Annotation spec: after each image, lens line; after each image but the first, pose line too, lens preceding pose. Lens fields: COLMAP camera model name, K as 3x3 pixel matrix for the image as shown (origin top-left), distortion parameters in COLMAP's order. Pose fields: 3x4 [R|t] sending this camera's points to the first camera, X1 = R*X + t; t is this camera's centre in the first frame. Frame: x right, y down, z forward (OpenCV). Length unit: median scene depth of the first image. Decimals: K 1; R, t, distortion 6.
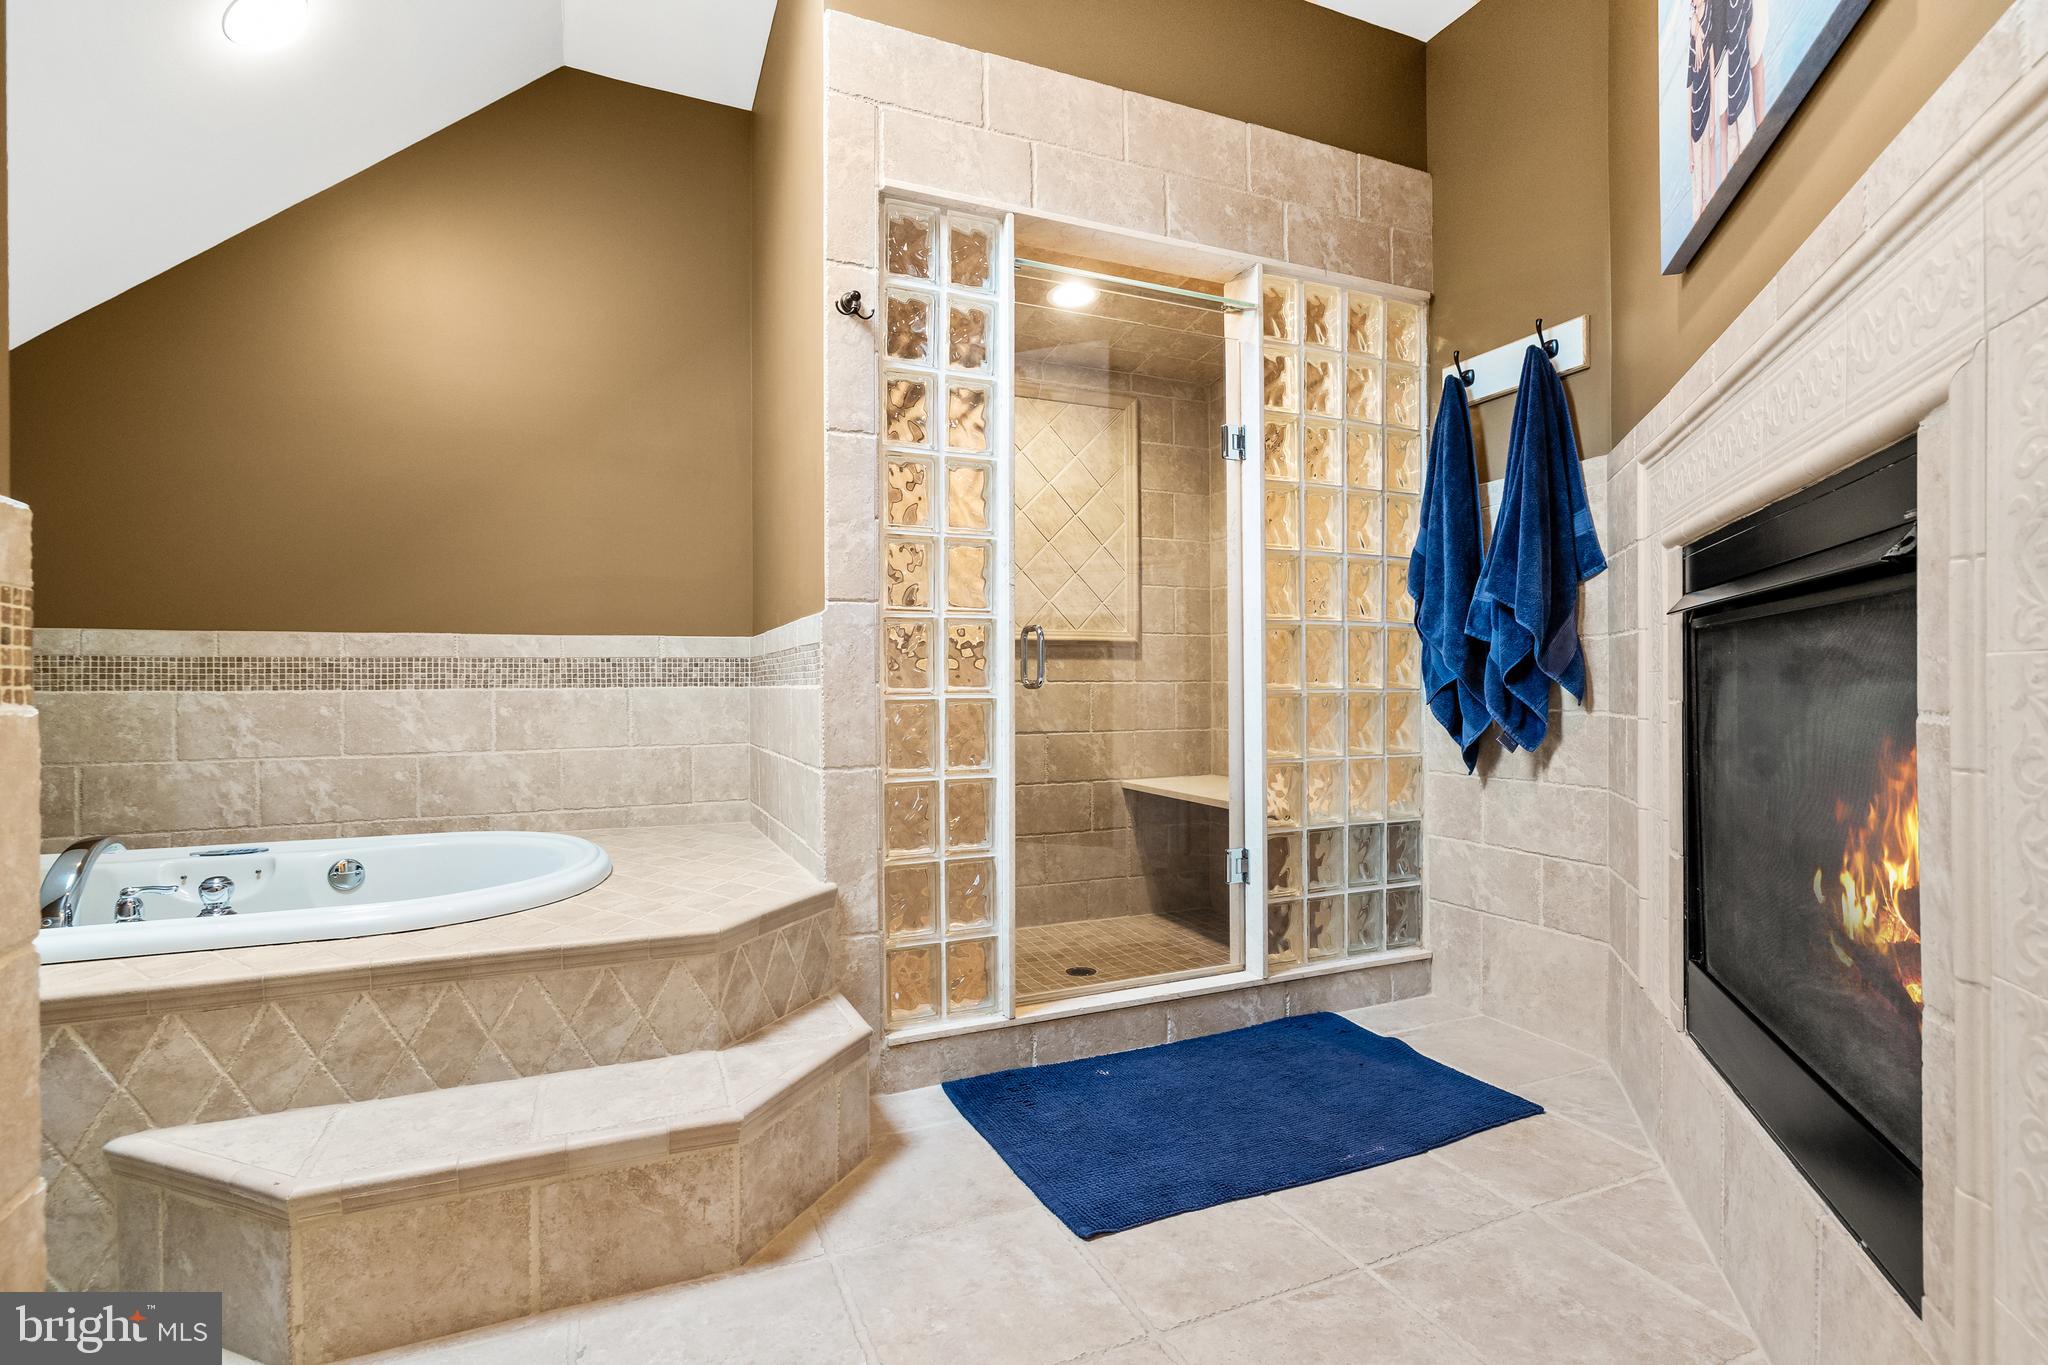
lens RADIAL K [[964.6, 0, 1035.6], [0, 964.6, 685.6], [0, 0, 1]] dist [-0.009688, 0.000379]
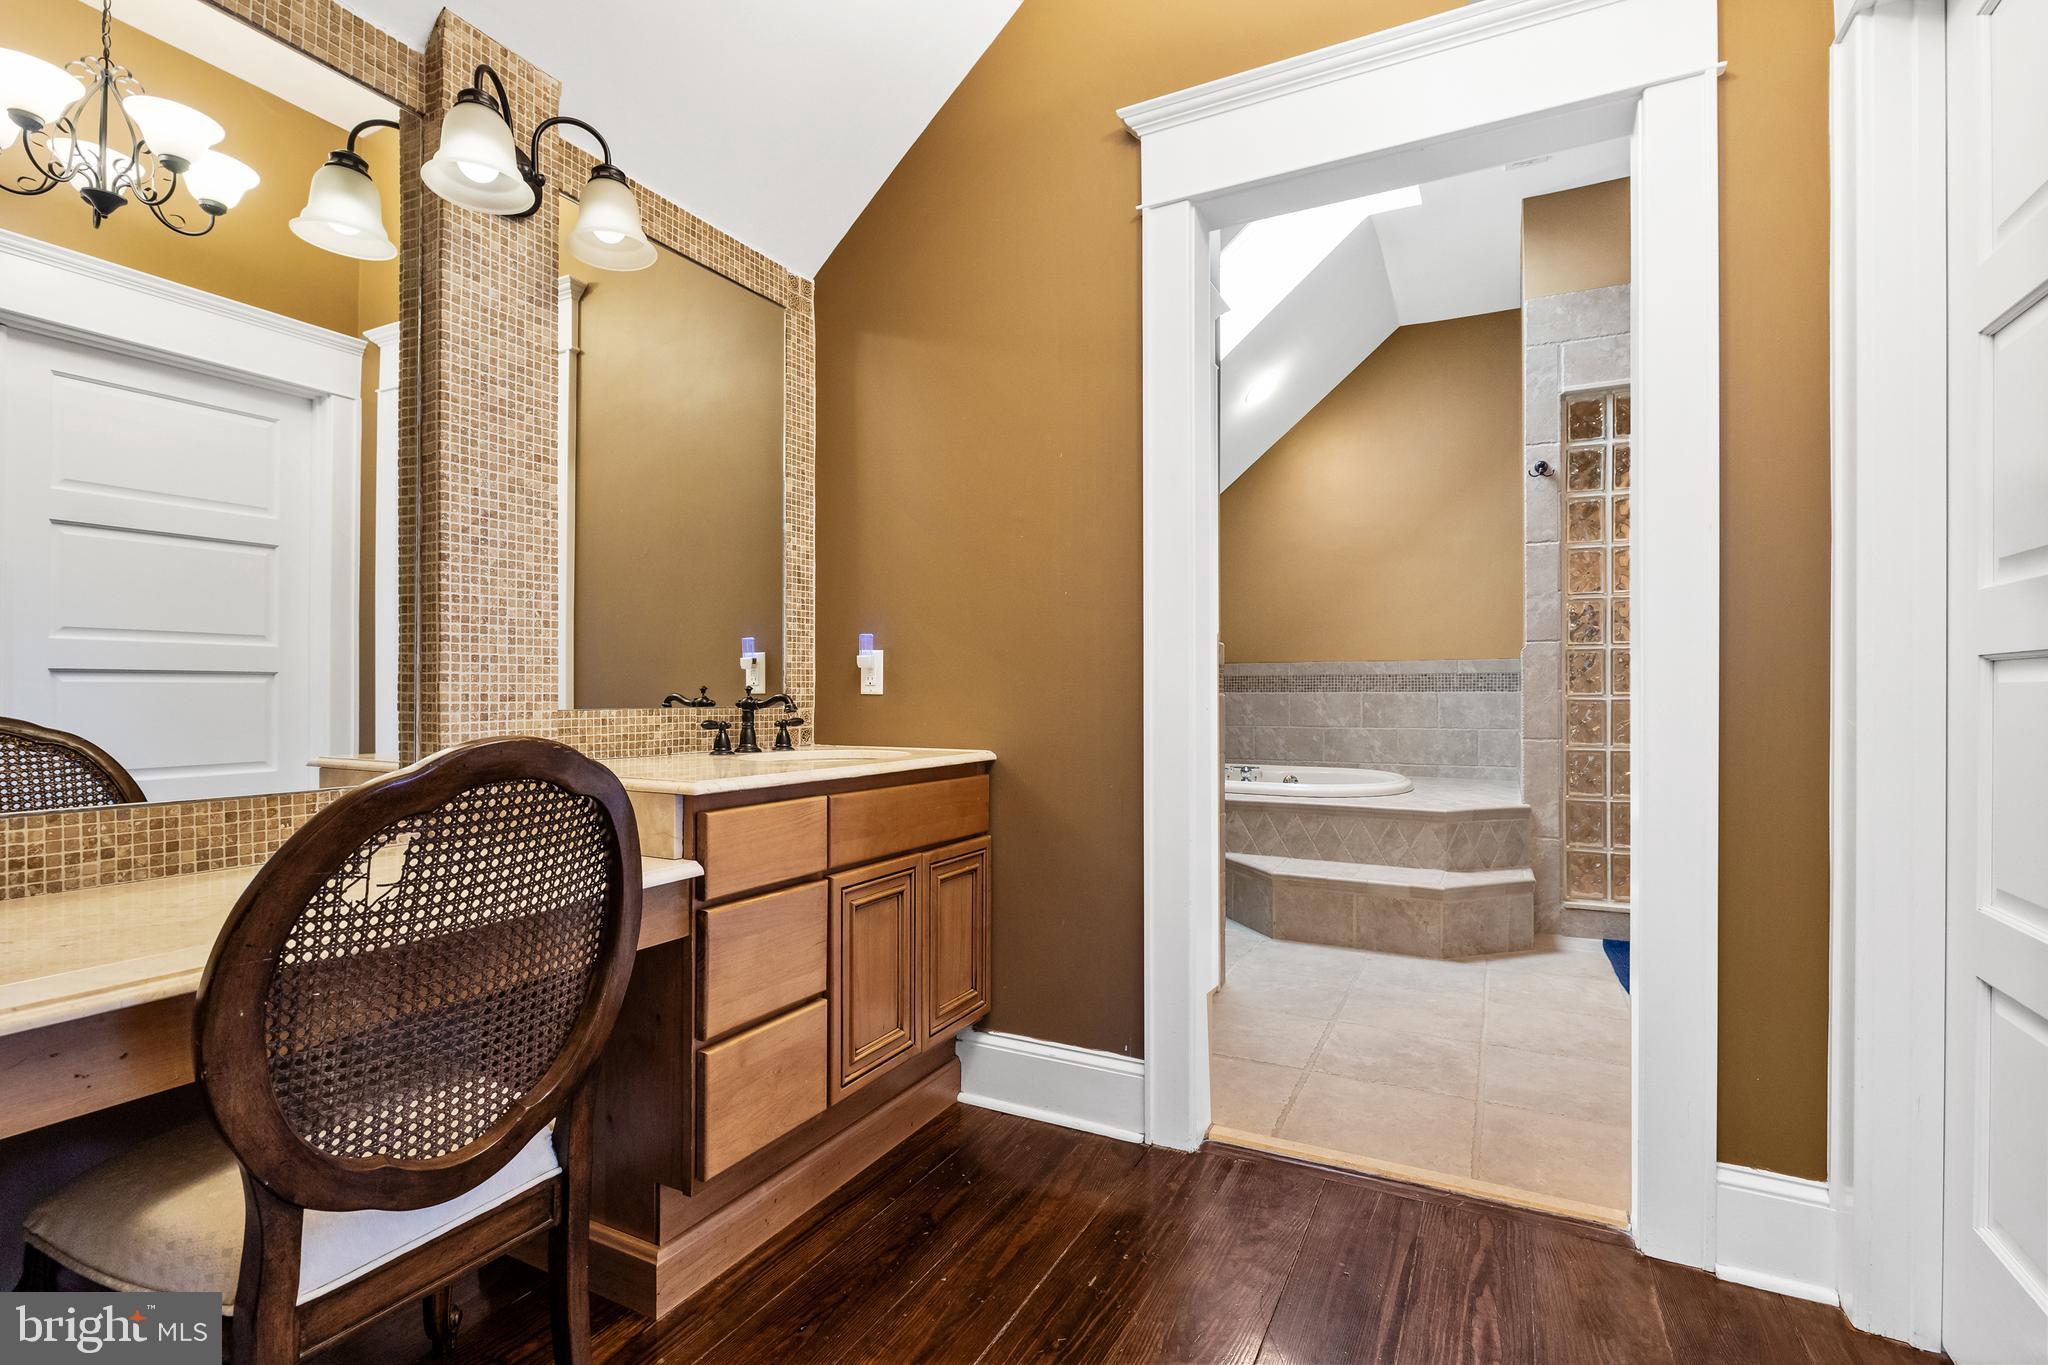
lens RADIAL K [[964.6, 0, 1028.2], [0, 964.6, 688.9], [0, 0, 1]] dist [-0.009688, 0.000379]
pose [[0.629917, 0.002538, -0.776658, 0.554276], [-0.005083, 0.999987, -0.000854, 0.002712], [0.776646, 0.004486, 0.629921, -0.771610]]
